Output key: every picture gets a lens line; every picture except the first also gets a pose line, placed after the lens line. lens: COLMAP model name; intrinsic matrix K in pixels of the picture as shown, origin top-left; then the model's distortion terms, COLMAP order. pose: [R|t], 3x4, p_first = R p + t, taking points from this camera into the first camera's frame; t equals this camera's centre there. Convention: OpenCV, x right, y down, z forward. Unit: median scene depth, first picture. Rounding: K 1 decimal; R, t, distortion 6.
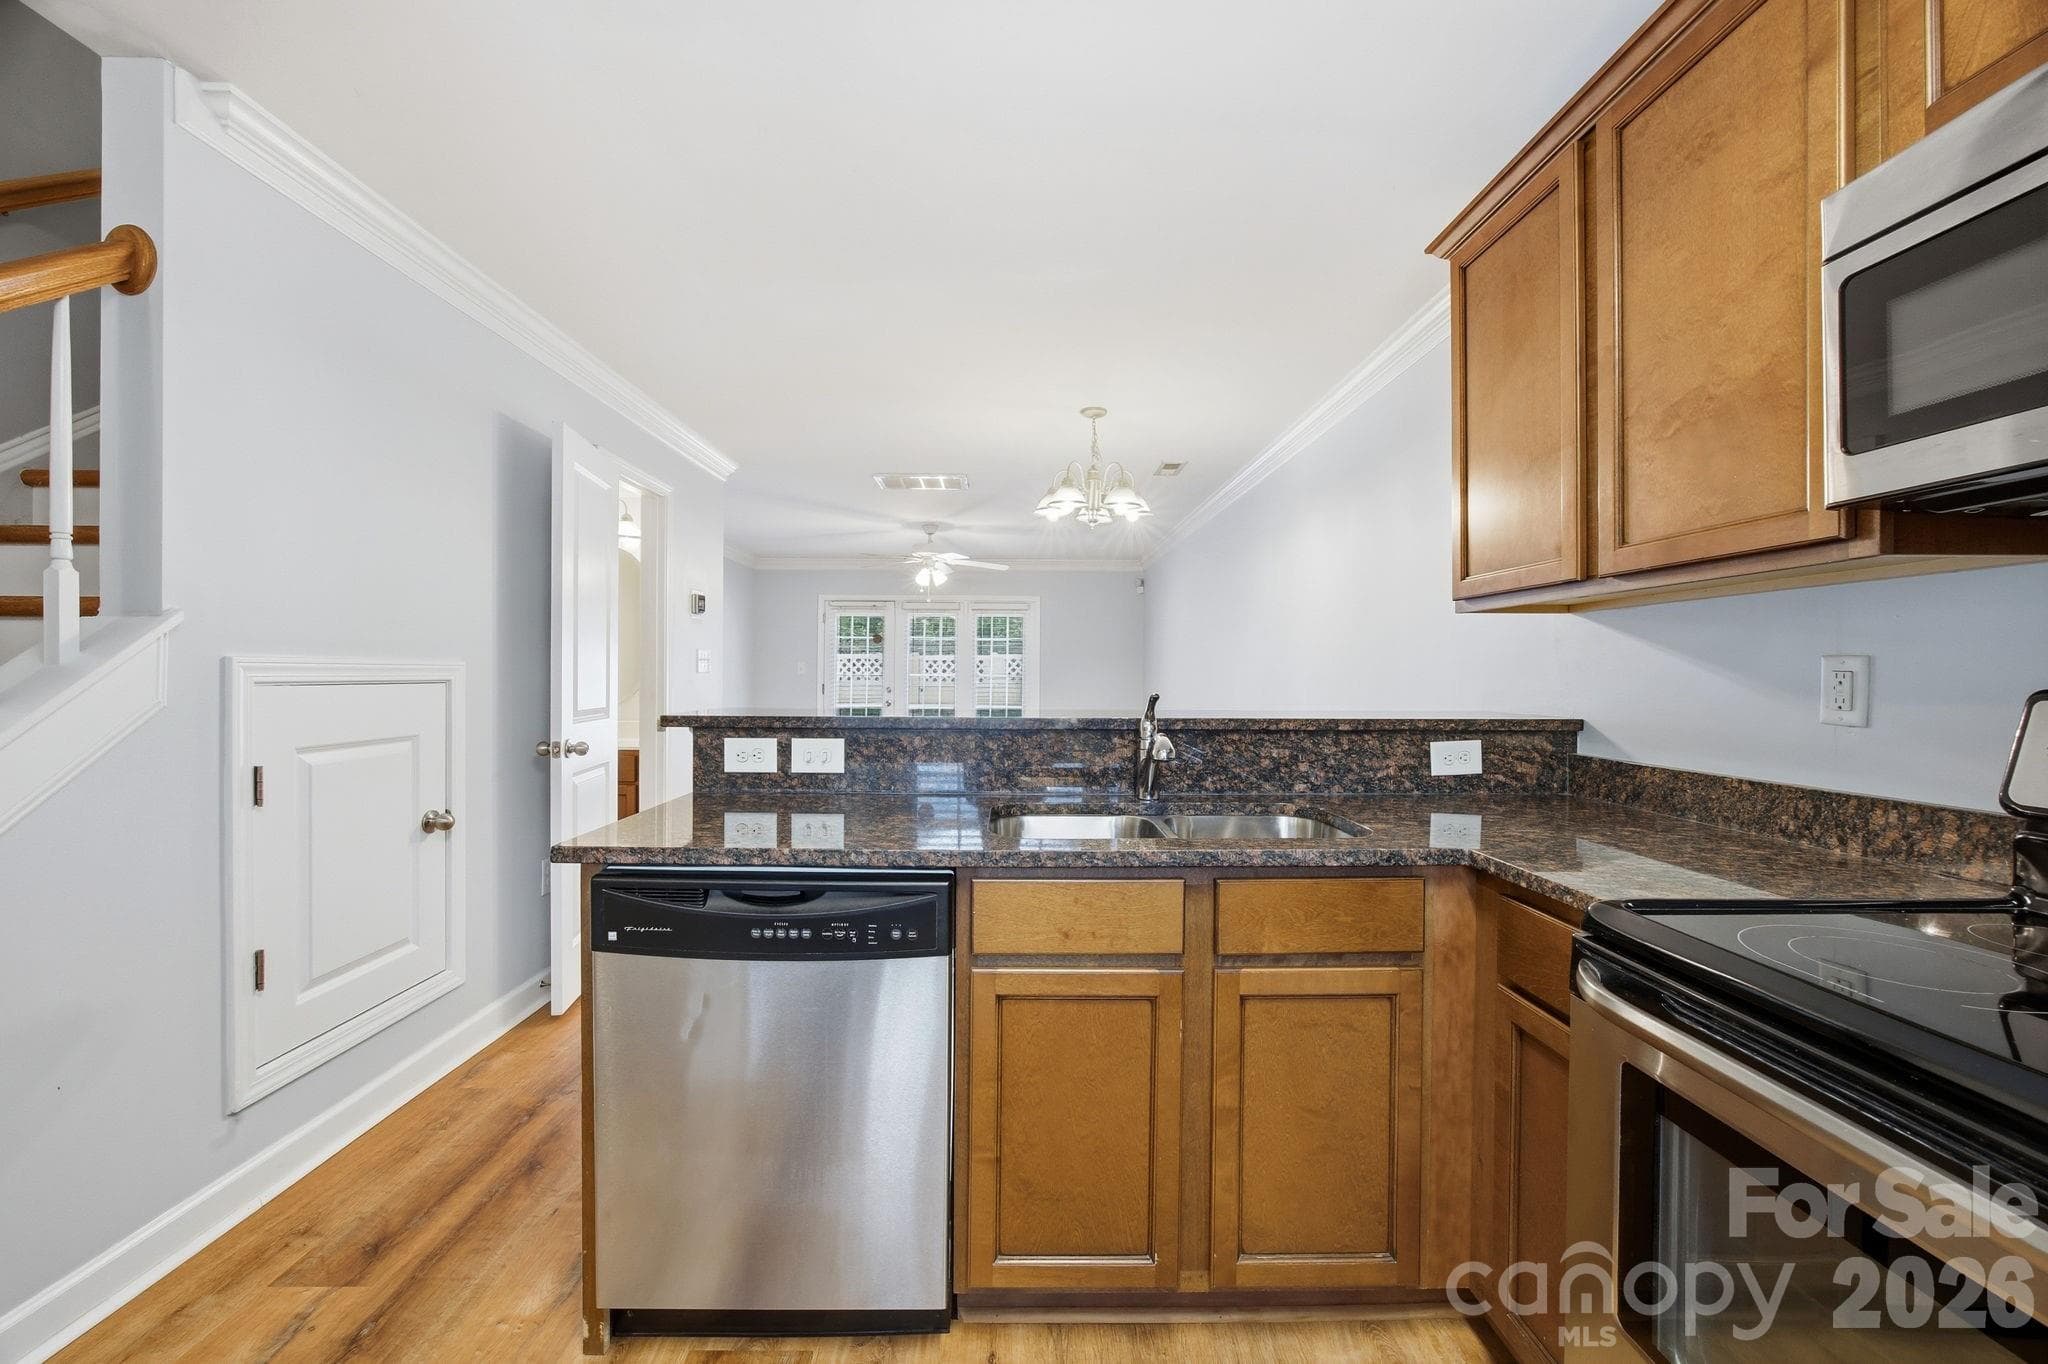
lens RADIAL K [[810.5, 0, 1023.4], [0, 810.5, 668.5], [0, 0, 1]] dist [-0.031112, 0.010233]
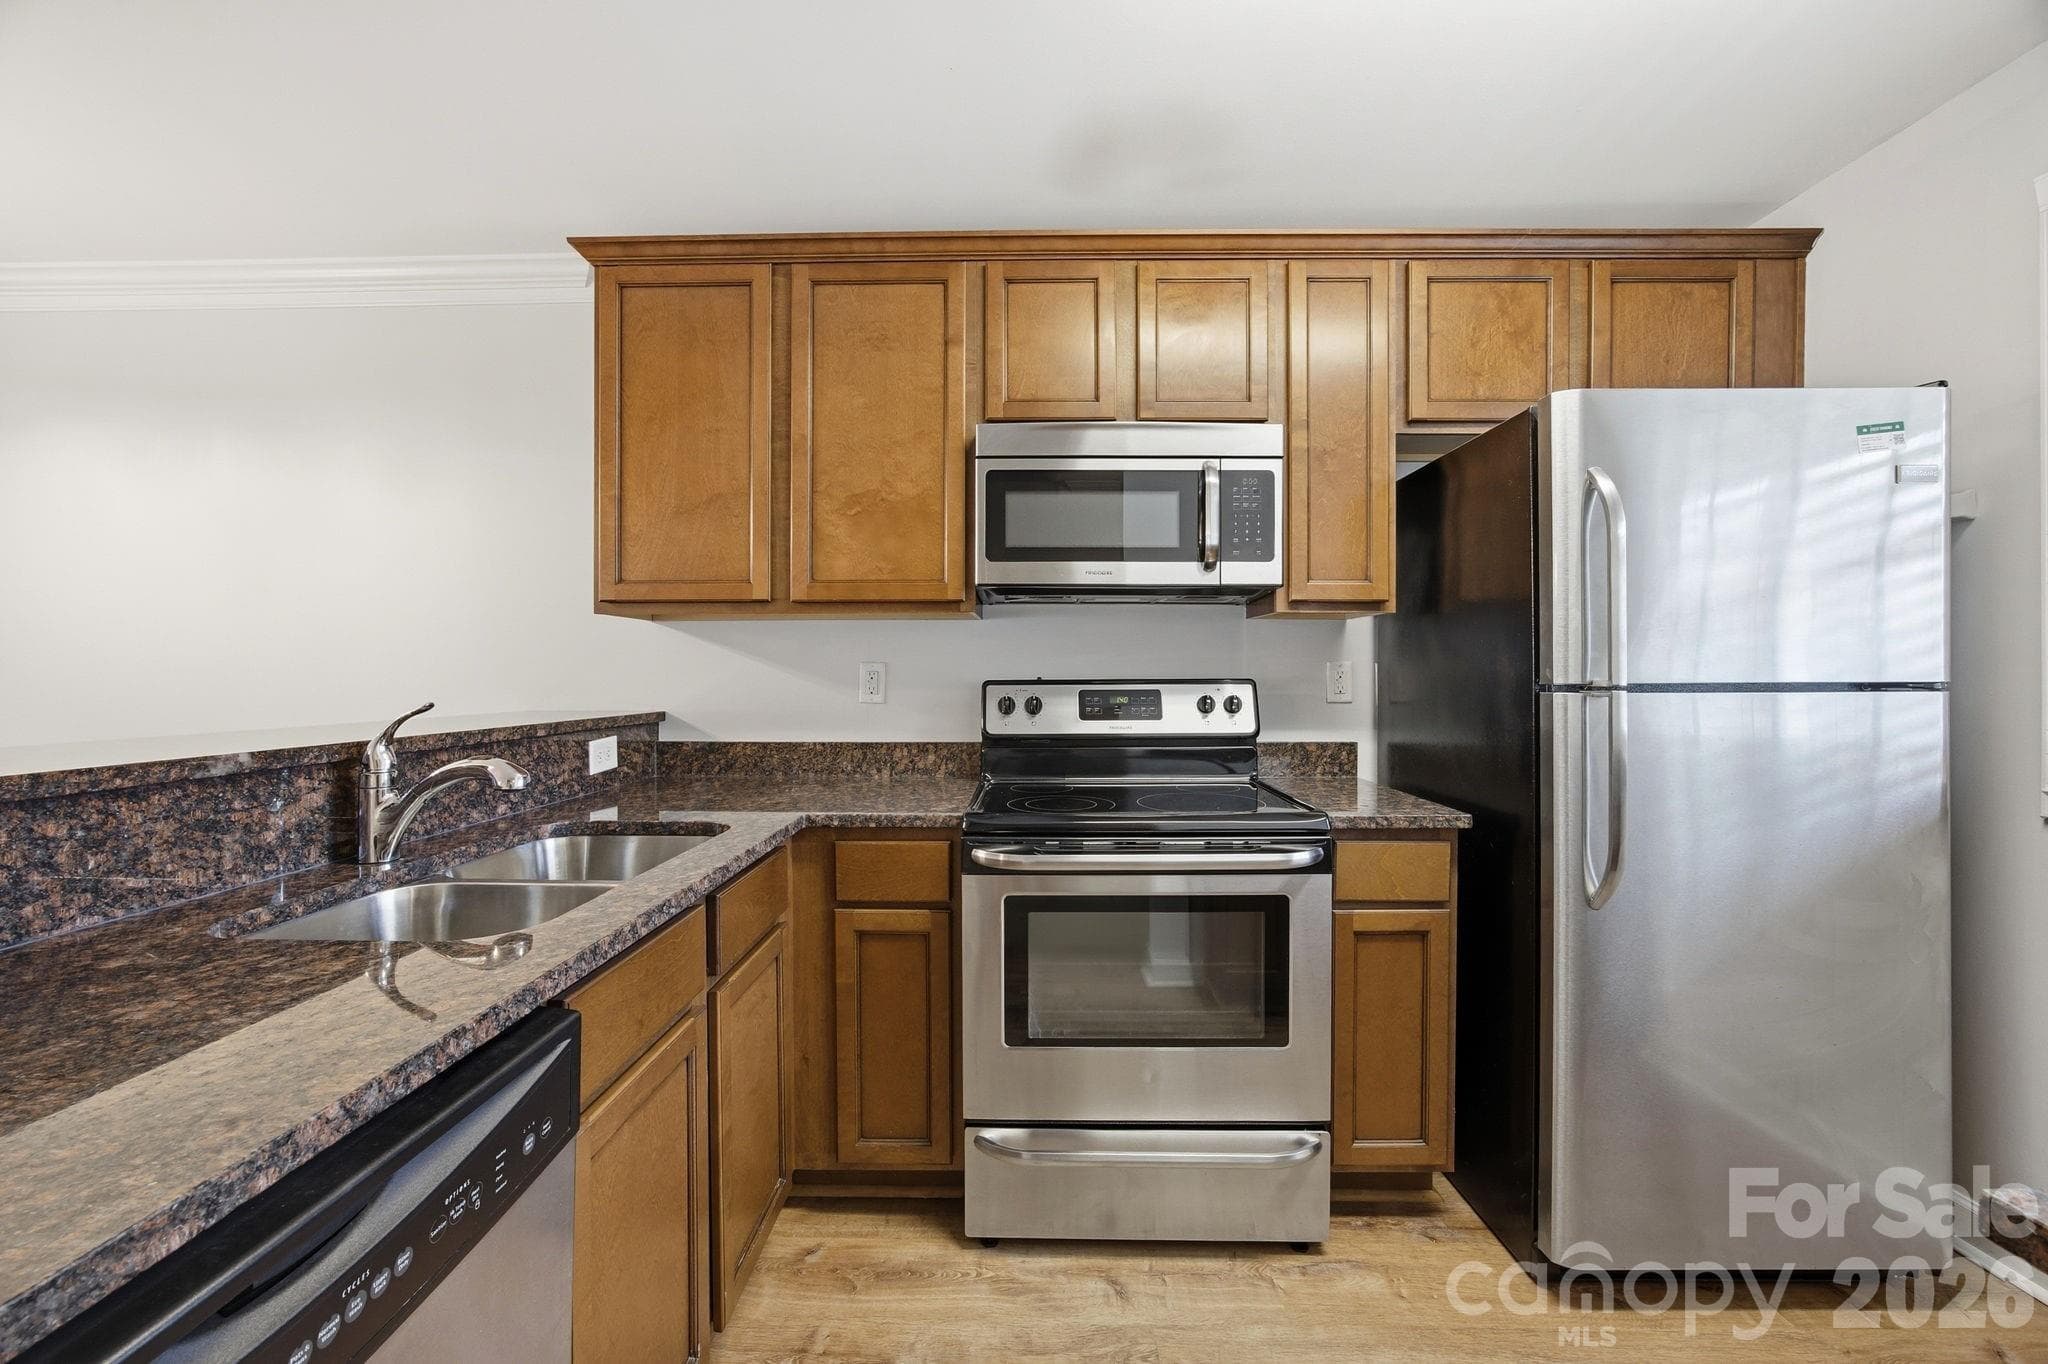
lens RADIAL K [[788.5, 0, 1025.6], [0, 788.5, 673.3], [0, 0, 1]] dist [-0.025467, 0.006223]
pose [[0.031801, -0.001984, 0.999492, -0.471242], [-0.006028, 0.999979, 0.002177, 0.001091], [-0.999476, -0.006094, 0.031789, 0.446648]]
